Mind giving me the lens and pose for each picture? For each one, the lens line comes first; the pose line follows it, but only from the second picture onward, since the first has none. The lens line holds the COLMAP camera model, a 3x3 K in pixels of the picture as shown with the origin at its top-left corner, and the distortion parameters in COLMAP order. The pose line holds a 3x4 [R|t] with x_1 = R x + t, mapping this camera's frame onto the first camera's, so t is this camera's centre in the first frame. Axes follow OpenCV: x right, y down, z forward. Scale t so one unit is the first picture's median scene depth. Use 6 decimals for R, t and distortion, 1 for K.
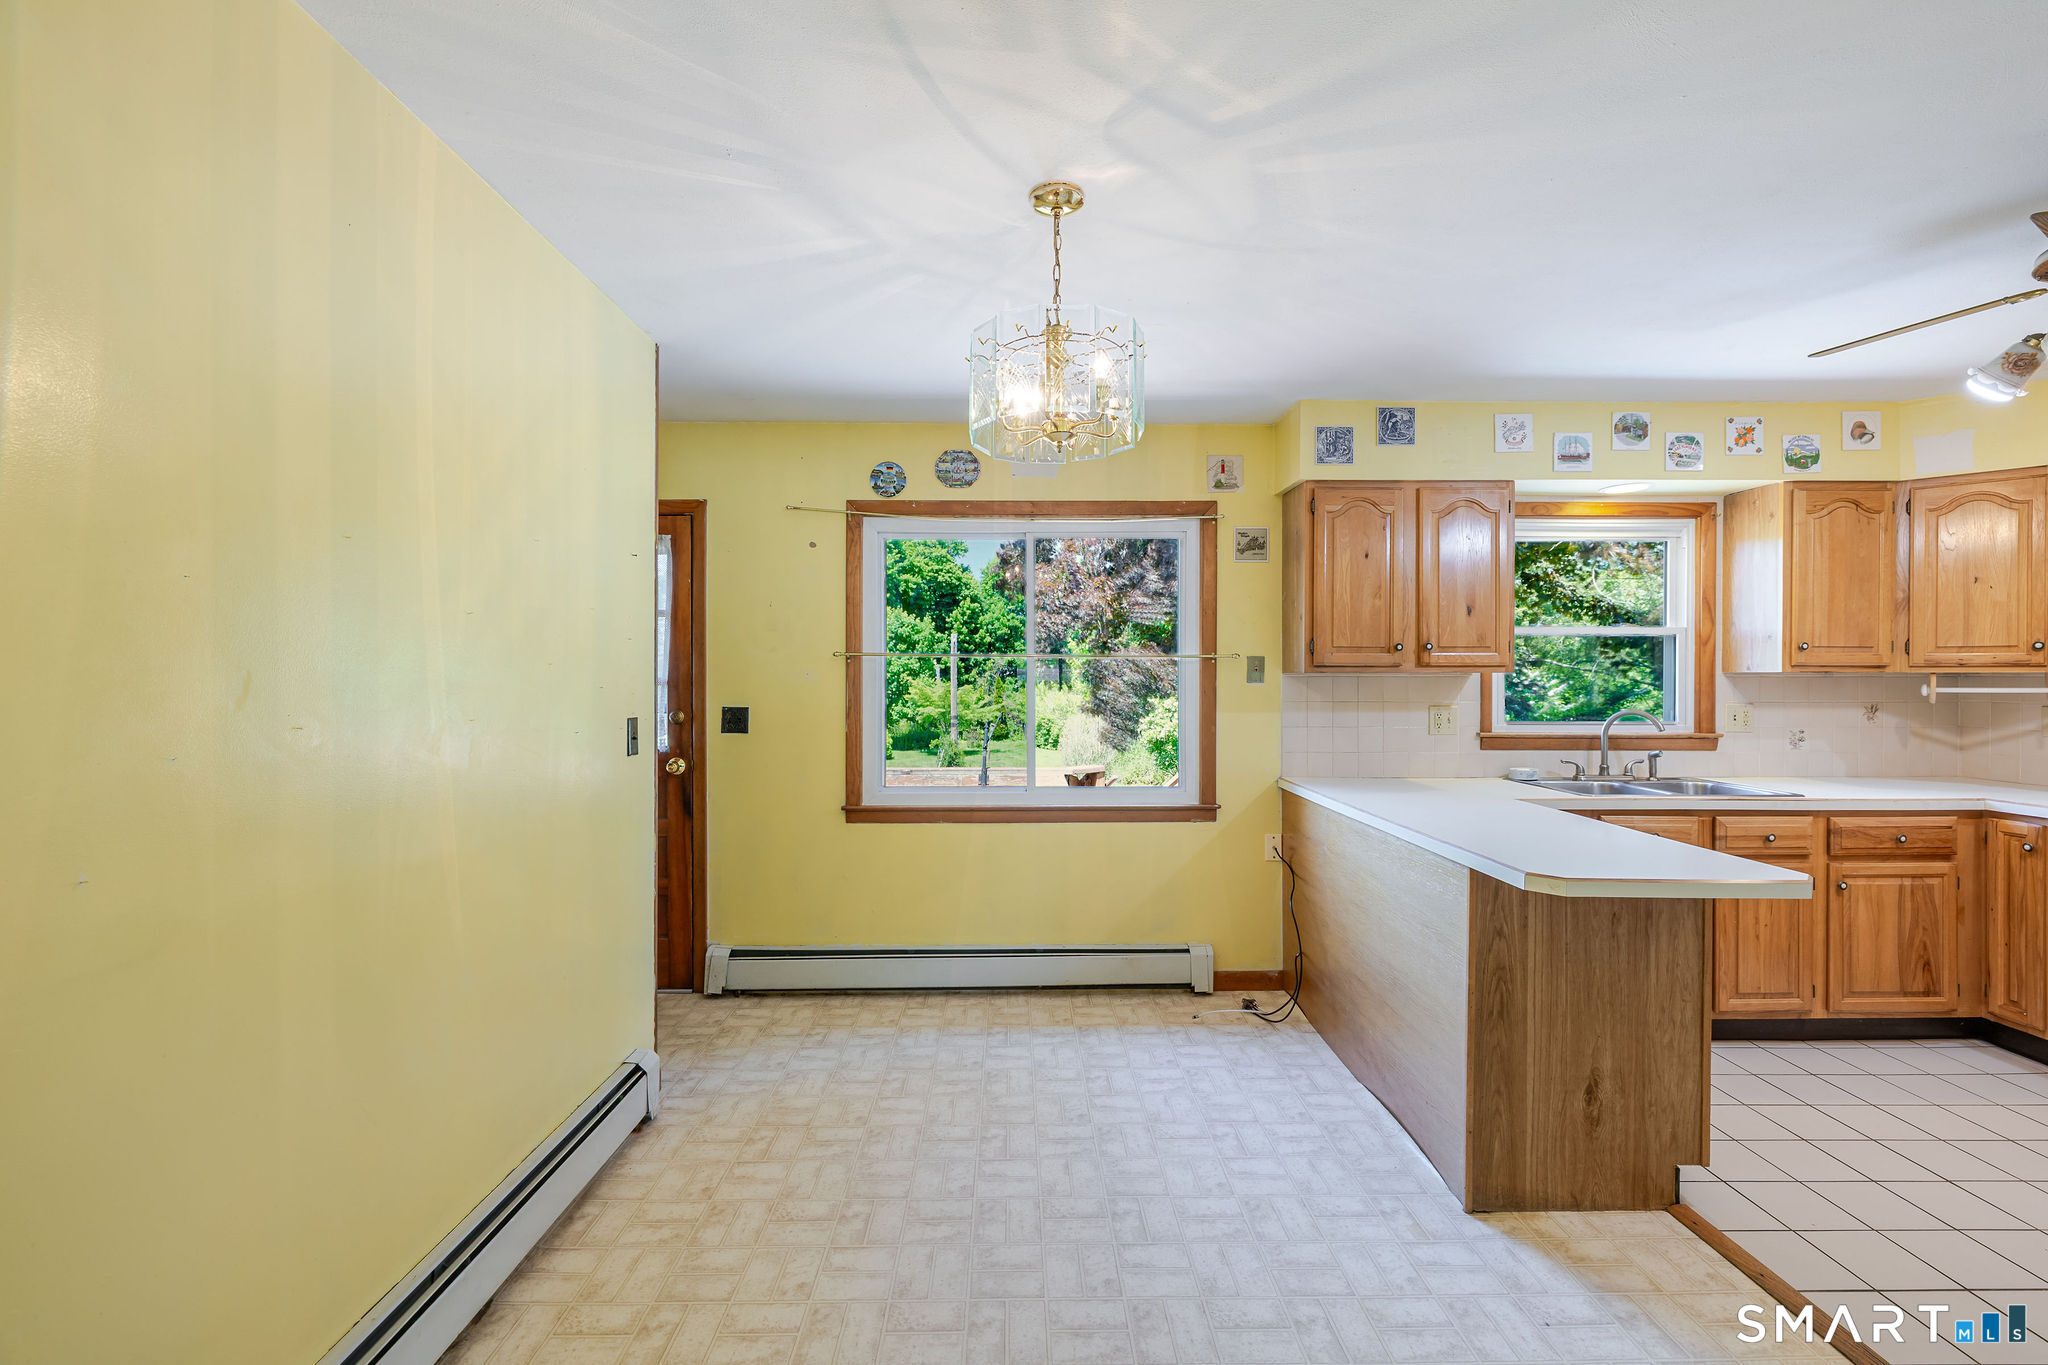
lens RADIAL K [[861.8, 0, 1019.5], [0, 861.8, 679.7], [0, 0, 1]] dist [0.000939, -0.000260]
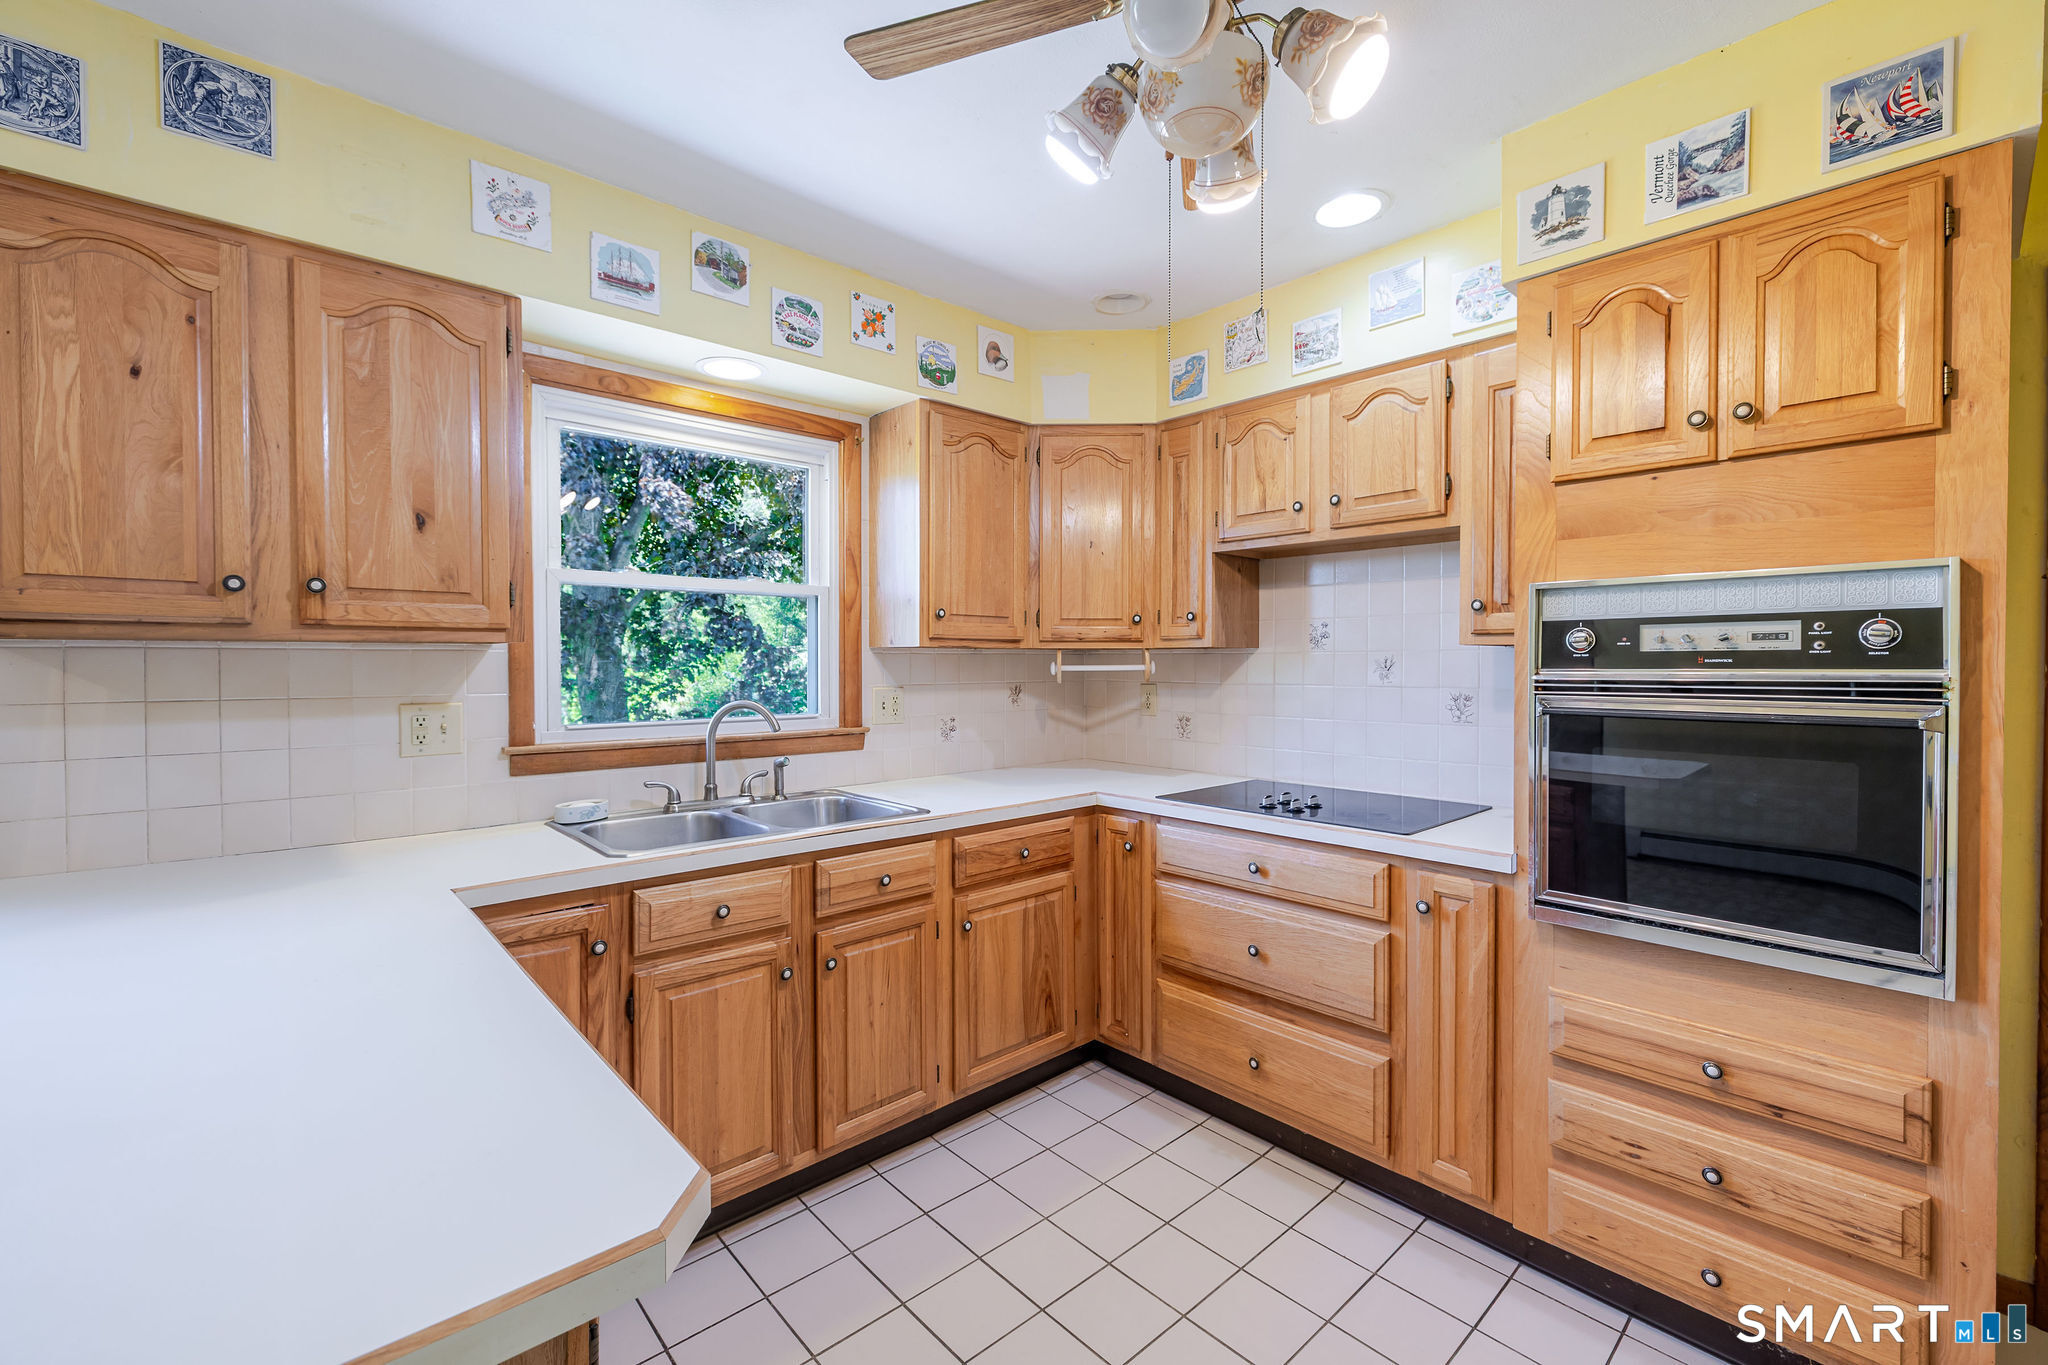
lens RADIAL K [[861.8, 0, 1028.0], [0, 861.8, 676.2], [0, 0, 1]] dist [0.000939, -0.000260]
pose [[0.743268, -0.012707, 0.668873, 0.445086], [0.003577, 0.999881, 0.015020, 0.006836], [-0.668984, -0.008771, 0.743225, 0.365582]]
